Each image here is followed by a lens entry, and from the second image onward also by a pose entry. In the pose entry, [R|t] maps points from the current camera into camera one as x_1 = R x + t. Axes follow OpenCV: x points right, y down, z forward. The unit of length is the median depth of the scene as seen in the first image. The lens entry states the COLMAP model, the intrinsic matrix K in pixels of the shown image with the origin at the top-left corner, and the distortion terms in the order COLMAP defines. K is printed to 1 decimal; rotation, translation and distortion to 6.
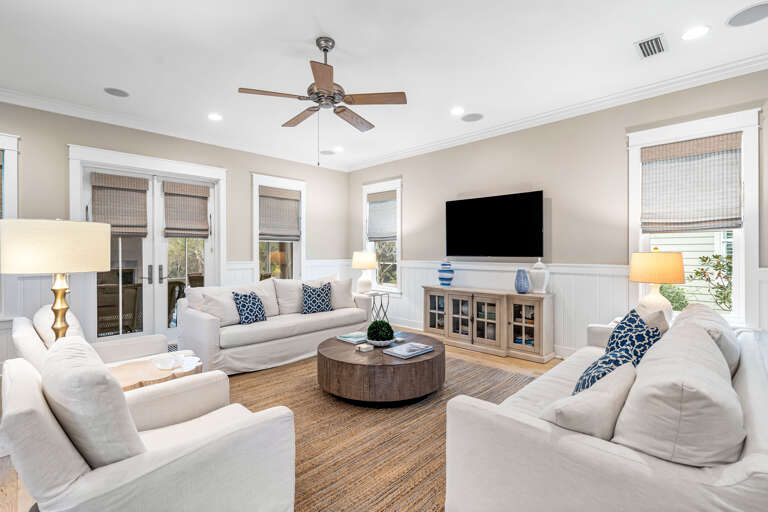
lens RADIAL K [[352.8, 0, 385.9], [0, 352.8, 253.8], [0, 0, 1]] dist [-0.000521, -0.000213]
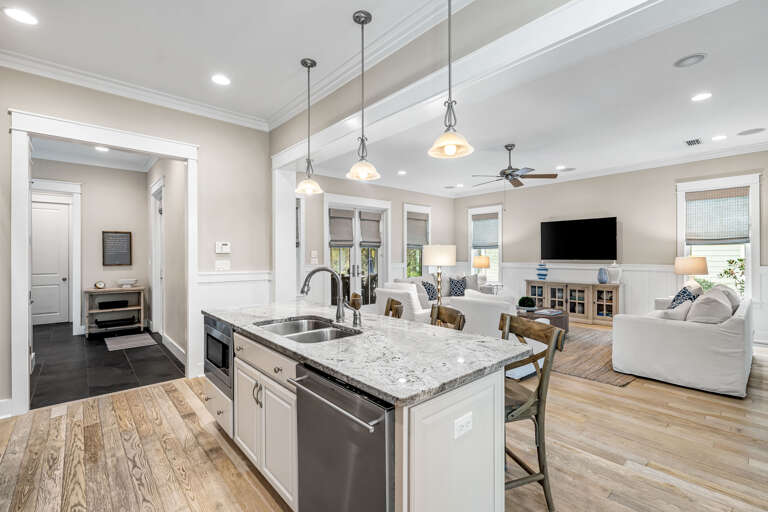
lens RADIAL K [[342.8, 0, 384.0], [0, 342.8, 256.0], [0, 0, 1]] dist [-0.000191, -0.000053]
pose [[0.997449, -0.000065, -0.071380, -0.429577], [-0.000188, 0.999994, -0.003539, -0.002799], [0.071380, 0.003544, 0.997443, -0.526559]]
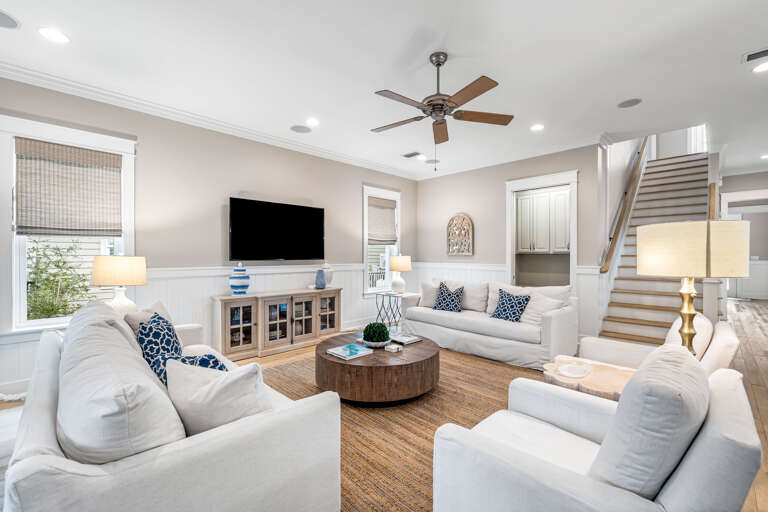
lens RADIAL K [[325.1, 0, 388.1], [0, 325.1, 255.6], [0, 0, 1]] dist [0.025196, 0.000035]
pose [[0.016385, 0.001574, 0.999865, -0.704290], [0.007215, 0.999973, -0.001692, -0.001573], [-0.999840, 0.007242, 0.016373, 0.691762]]
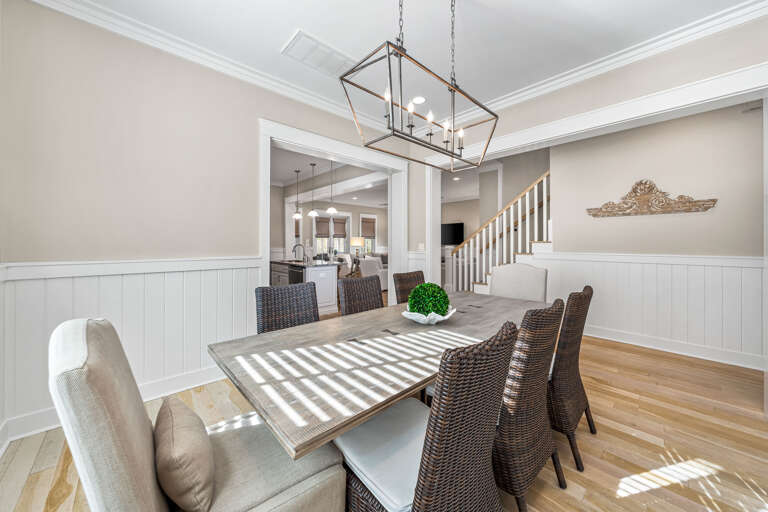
lens RADIAL K [[279.3, 0, 383.3], [0, 279.3, 245.0], [0, 0, 1]] dist [-0.000070, -0.000002]
pose [[0.998405, 0.003257, -0.056372, -0.090637], [-0.003456, 0.999988, -0.003426, 0.021742], [0.056360, 0.003616, 0.998404, -1.316717]]
